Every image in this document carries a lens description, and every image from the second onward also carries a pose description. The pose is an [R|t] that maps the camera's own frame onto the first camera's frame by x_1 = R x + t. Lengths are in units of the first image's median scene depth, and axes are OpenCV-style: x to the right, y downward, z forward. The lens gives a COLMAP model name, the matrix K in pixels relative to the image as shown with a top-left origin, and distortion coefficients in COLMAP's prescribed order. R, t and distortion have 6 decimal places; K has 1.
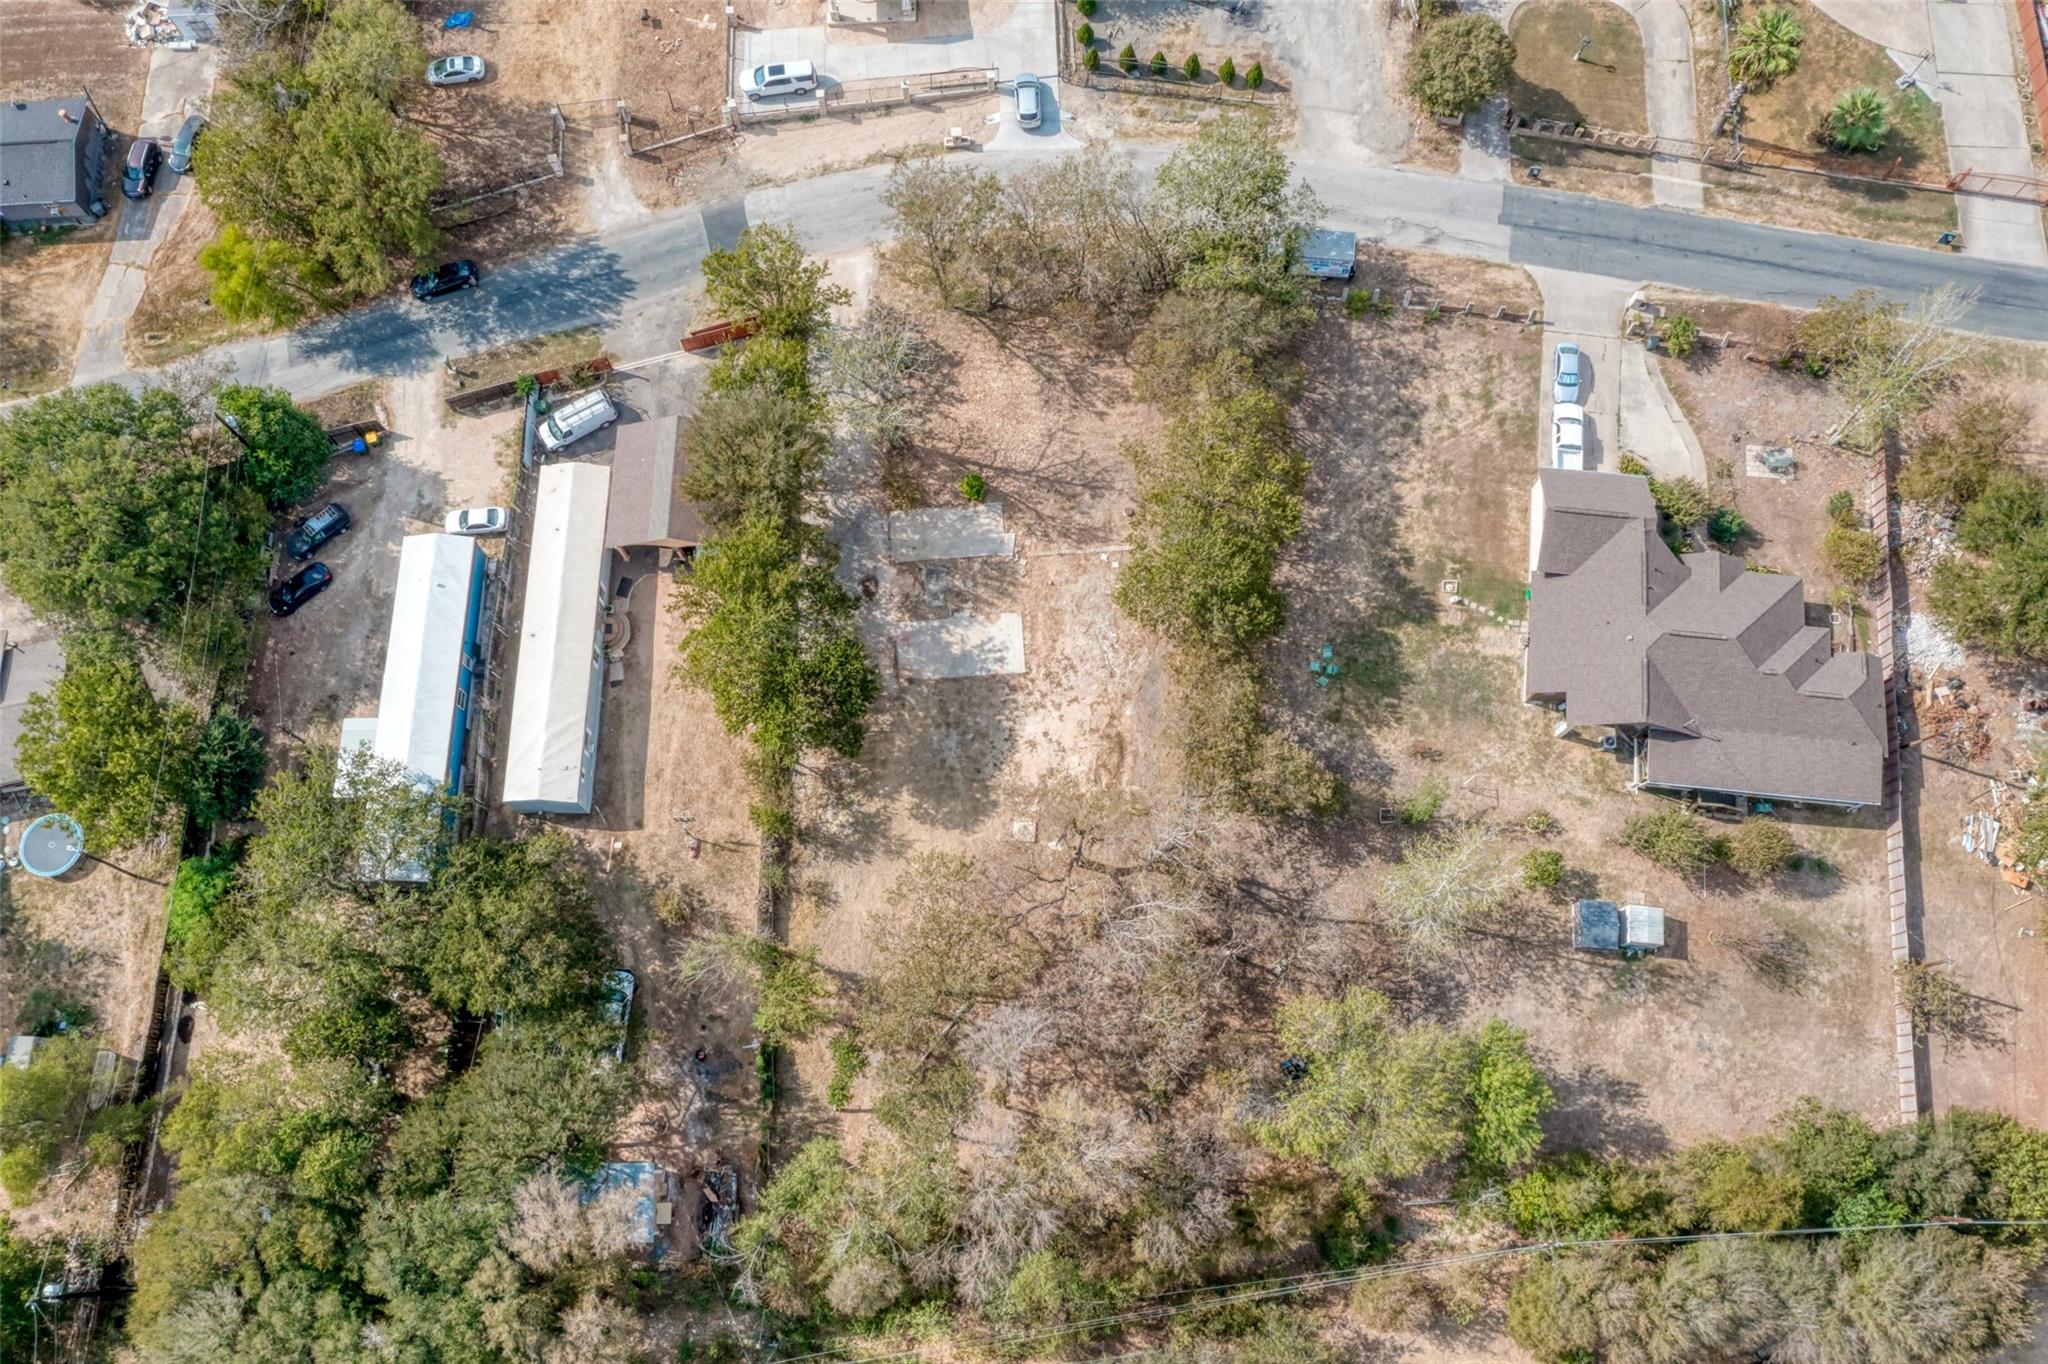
lens RADIAL K [[1632.6, 0, 1022.4], [0, 1632.6, 655.9], [0, 0, 1]] dist [-0.010506, -0.001071]
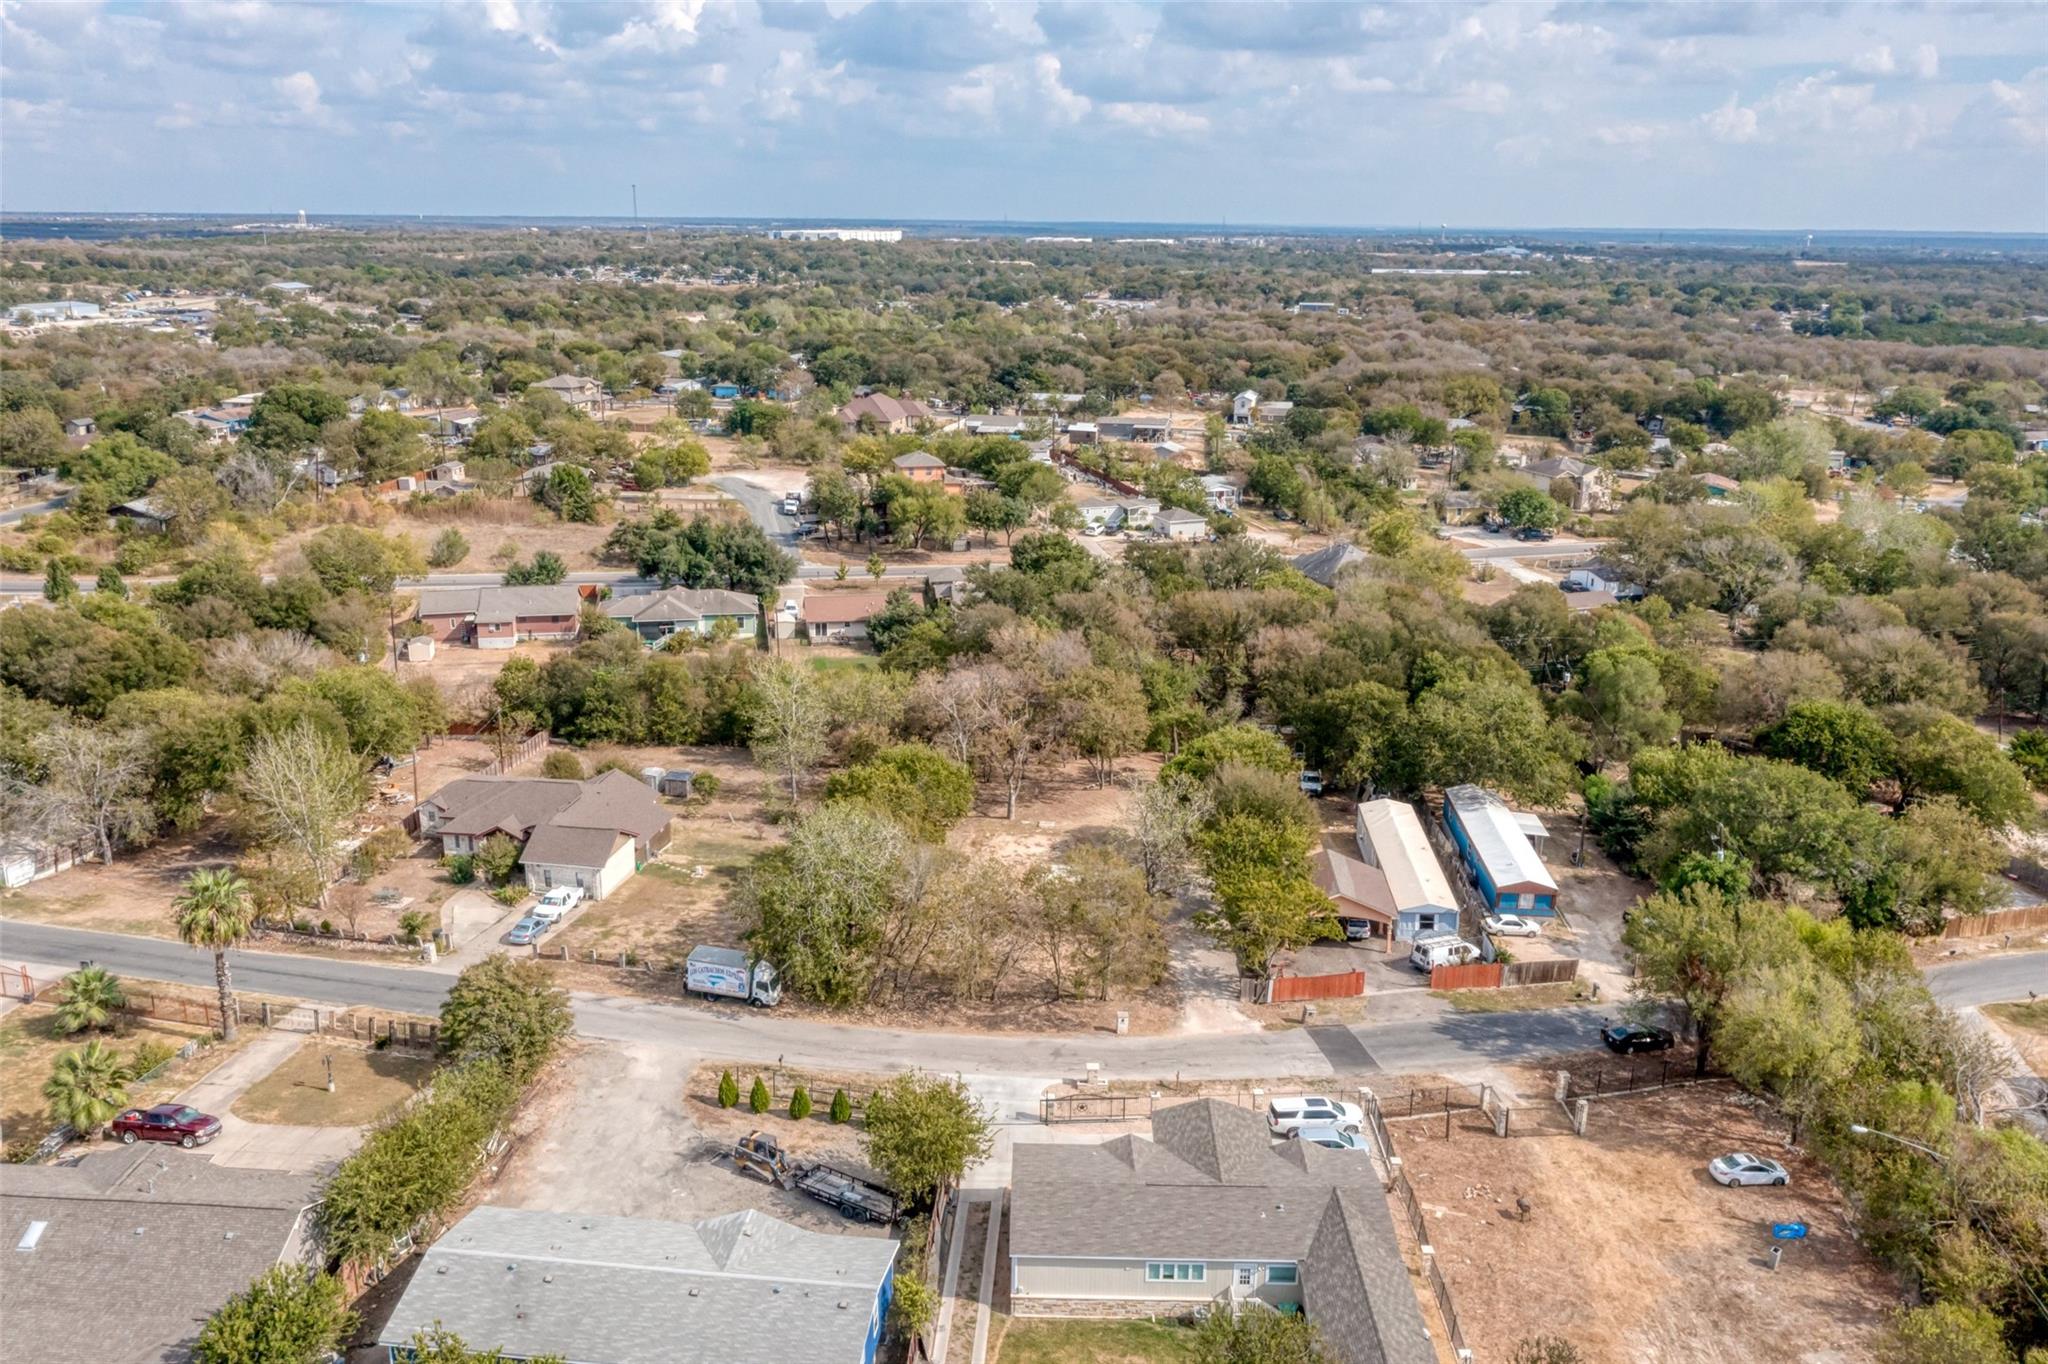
lens RADIAL K [[1620.8, 0, 1025.4], [0, 1620.8, 658.7], [0, 0, 1]] dist [-0.004484, 0.000555]
pose [[-0.998542, -0.012820, 0.052445, -0.051695], [0.051761, 0.048855, 0.997464, -1.302569], [-0.015350, 0.998724, -0.048120, 0.911506]]
